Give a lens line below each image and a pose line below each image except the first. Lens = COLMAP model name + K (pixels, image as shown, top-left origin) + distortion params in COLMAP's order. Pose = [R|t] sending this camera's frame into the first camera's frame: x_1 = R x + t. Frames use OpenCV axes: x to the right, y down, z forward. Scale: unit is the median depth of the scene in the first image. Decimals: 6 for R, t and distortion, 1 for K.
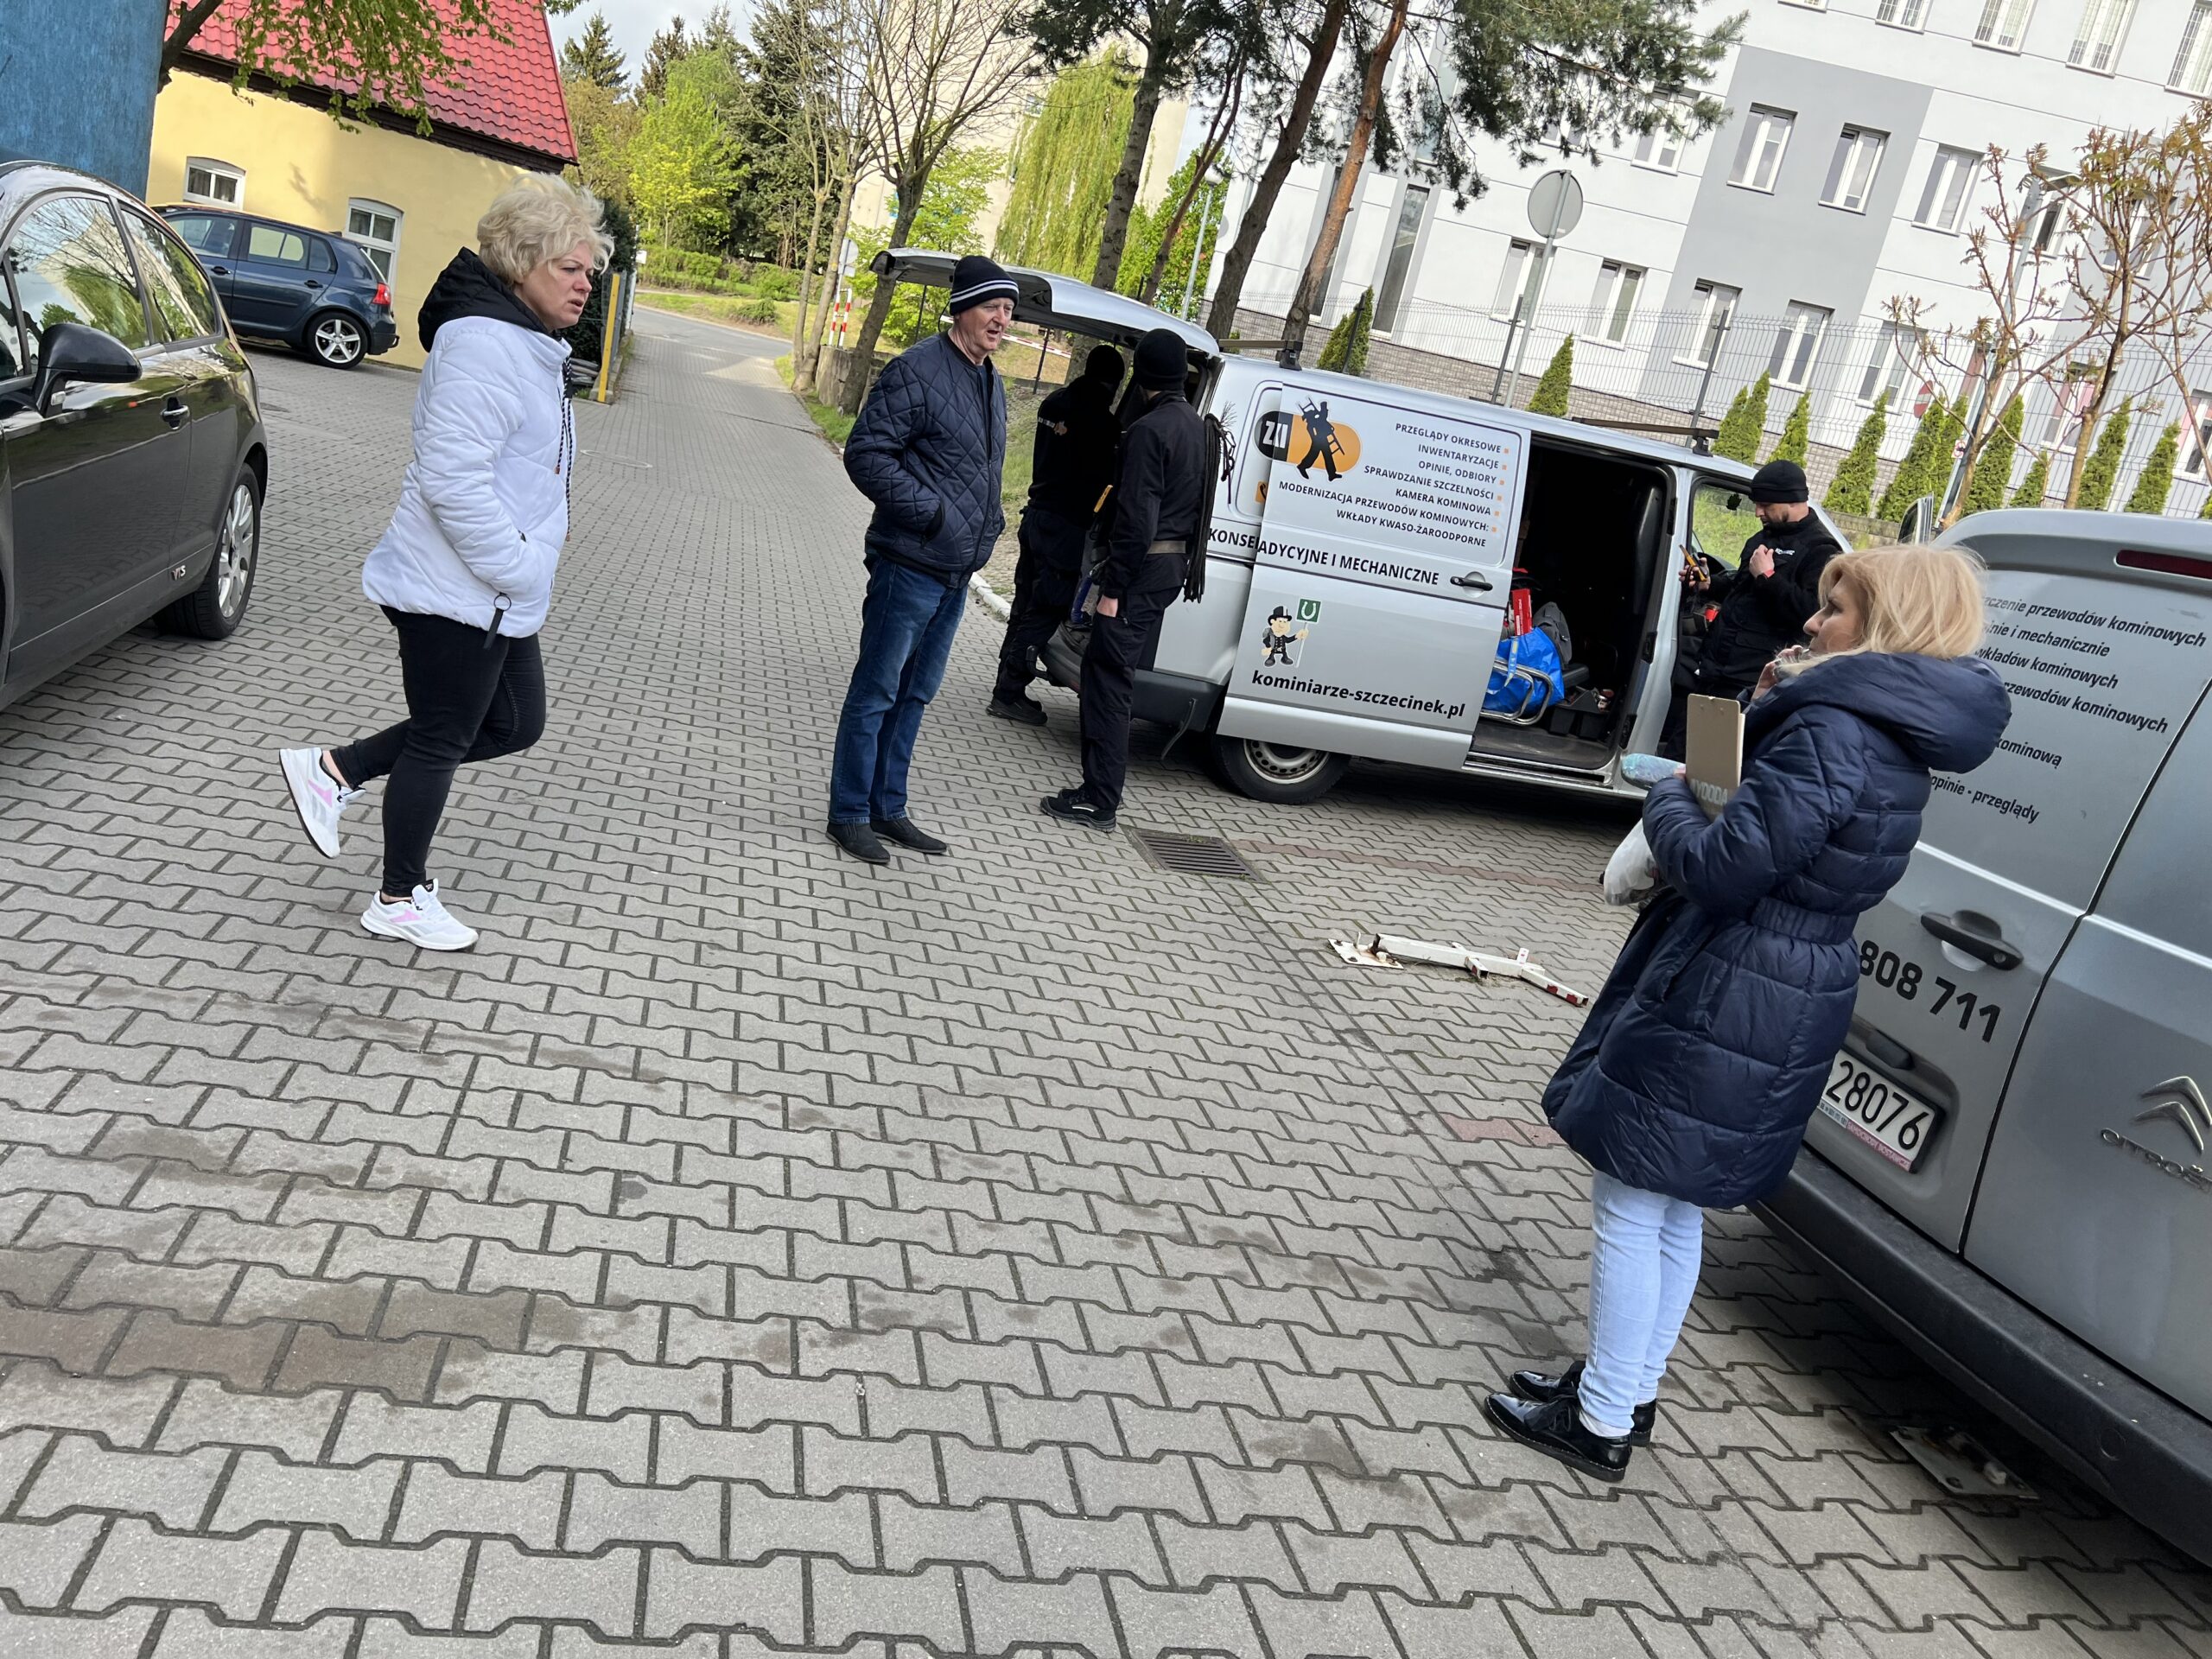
lens RADIAL K [[1665.6, 0, 1110.9], [0, 1665.6, 835.5], [0, 0, 1]] dist [0.052147, -0.050761]
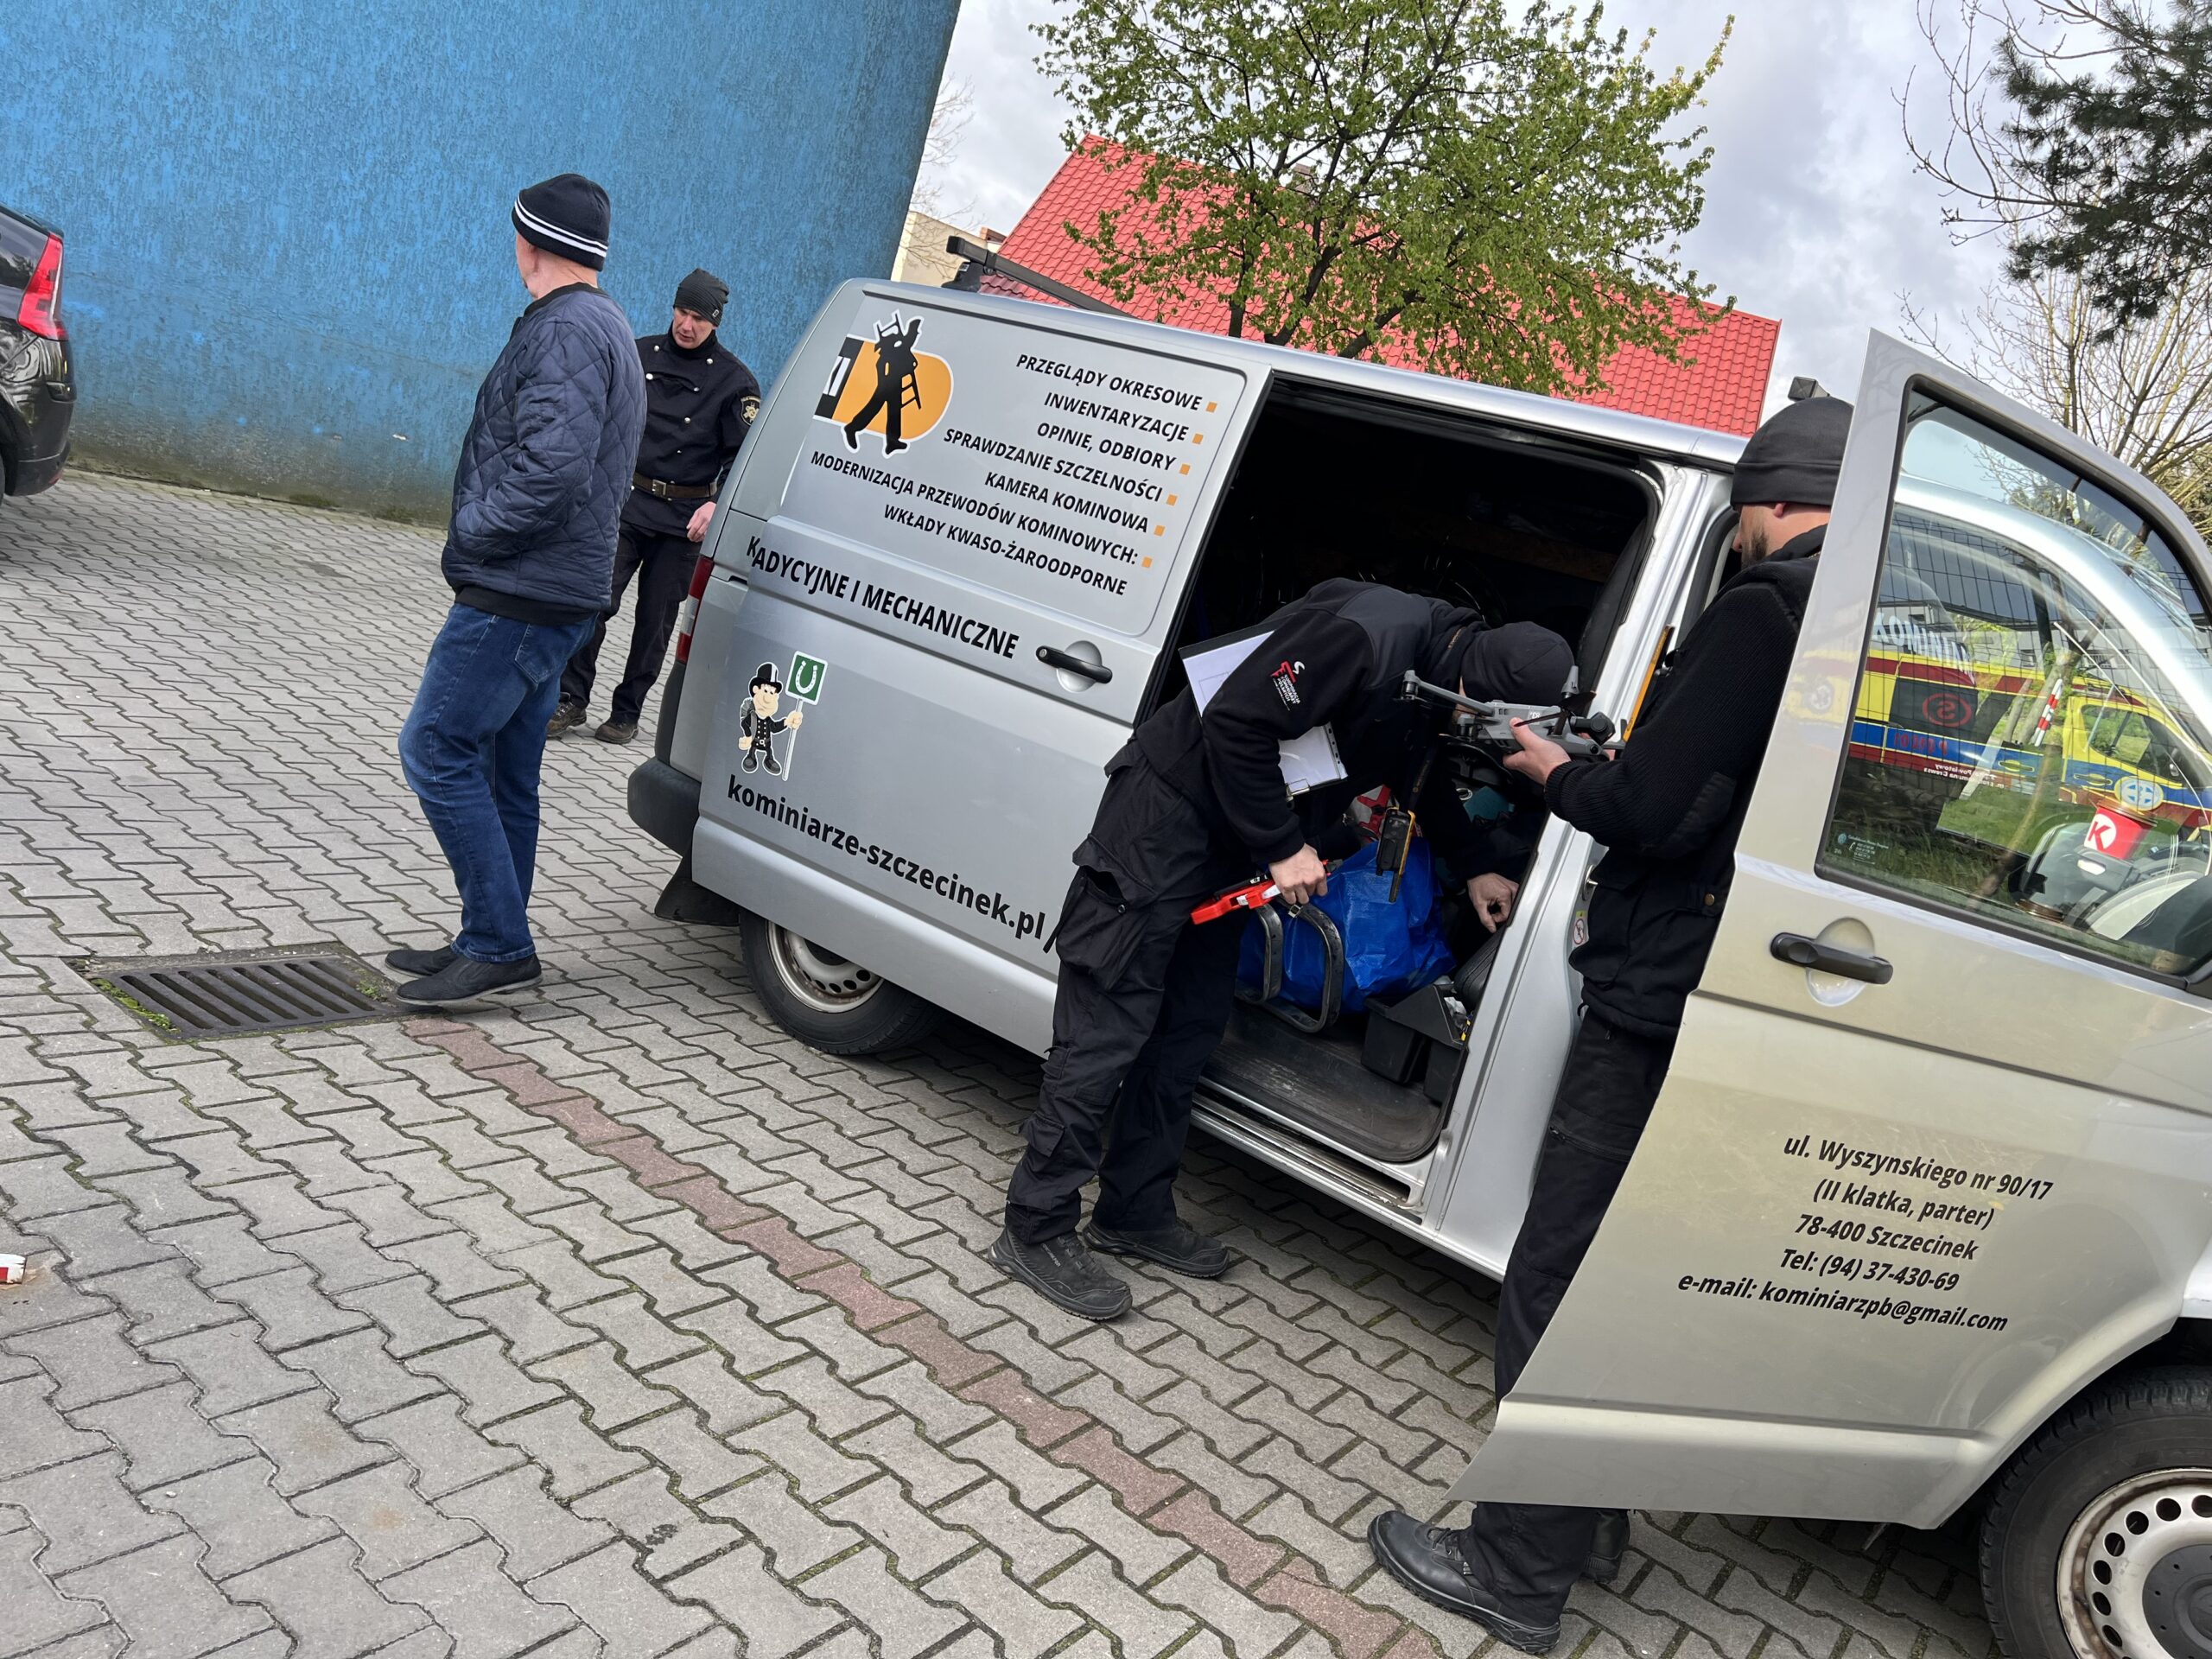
lens RADIAL K [[1665.6, 0, 1103.8], [0, 1665.6, 842.2], [0, 0, 1]] dist [0.052147, -0.050761]
pose [[0.676222, 0.129620, -0.725205, 0.588679], [-0.300099, 0.947489, -0.110479, -0.052972], [0.672804, 0.292341, 0.679611, 0.711276]]
